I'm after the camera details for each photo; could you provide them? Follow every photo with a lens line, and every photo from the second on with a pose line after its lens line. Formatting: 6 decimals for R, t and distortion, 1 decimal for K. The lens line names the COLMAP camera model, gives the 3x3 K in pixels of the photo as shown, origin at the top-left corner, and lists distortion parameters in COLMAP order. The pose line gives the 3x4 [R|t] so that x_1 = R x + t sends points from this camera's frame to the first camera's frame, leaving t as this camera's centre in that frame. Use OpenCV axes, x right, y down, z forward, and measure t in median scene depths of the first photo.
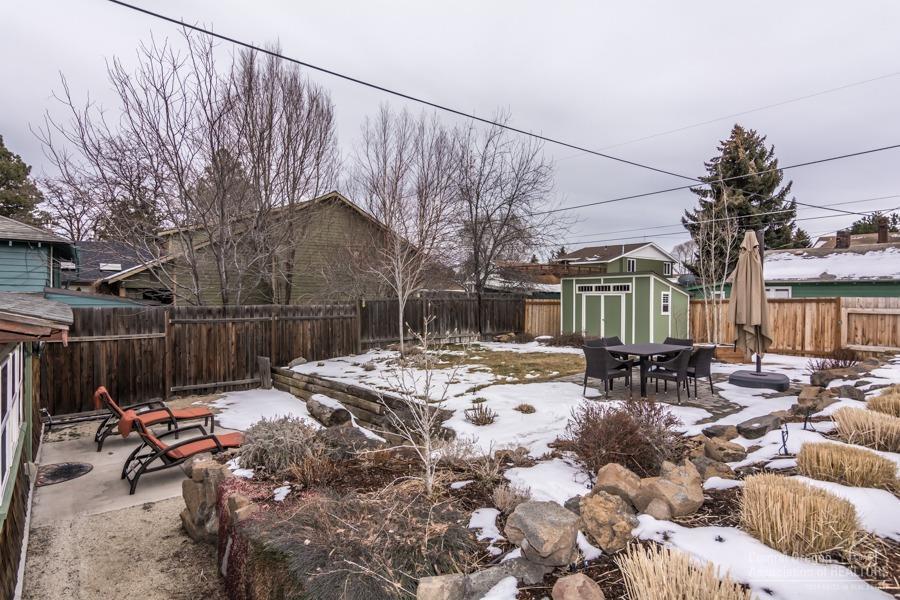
lens RADIAL K [[470.3, 0, 450.9], [0, 470.3, 303.3], [0, 0, 1]] dist [0.002509, -0.001515]
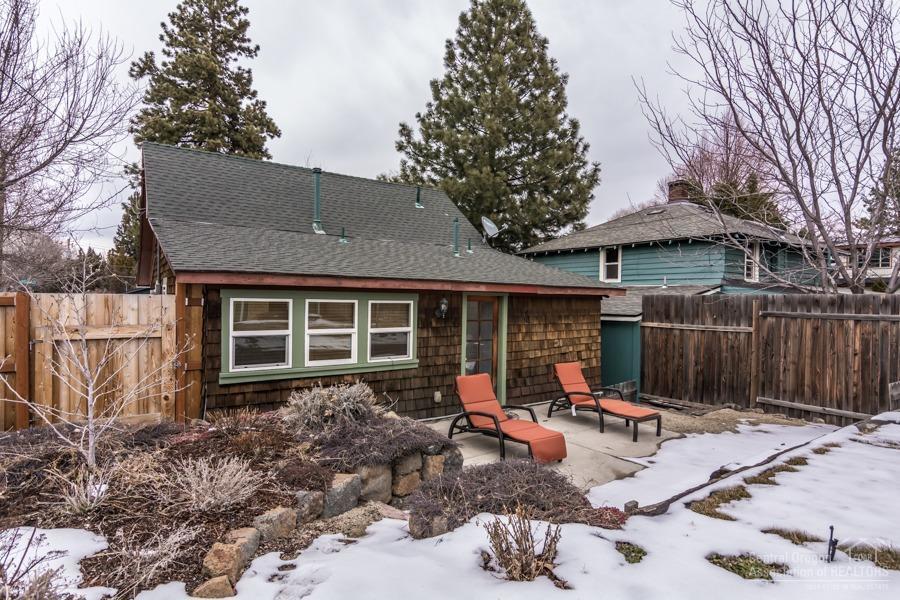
lens RADIAL K [[470.3, 0, 455.1], [0, 470.3, 298.9], [0, 0, 1]] dist [0.002509, -0.001515]
pose [[-0.056929, 0.011360, -0.998314, 0.219630], [-0.007034, 0.999906, 0.011779, 0.008416], [0.998353, 0.007693, -0.056843, 0.531576]]
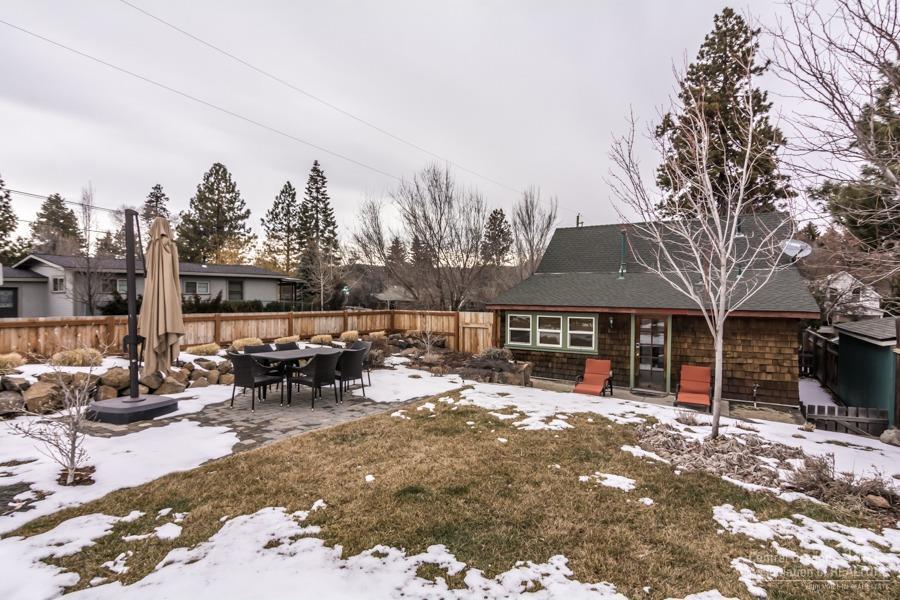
lens RADIAL K [[470.3, 0, 452.0], [0, 470.3, 303.9], [0, 0, 1]] dist [0.002509, -0.001515]
pose [[-0.937724, 0.010013, -0.347238, 0.296954], [0.004338, 0.999844, 0.017117, -0.027519], [0.347355, 0.014545, -0.937621, 1.240456]]
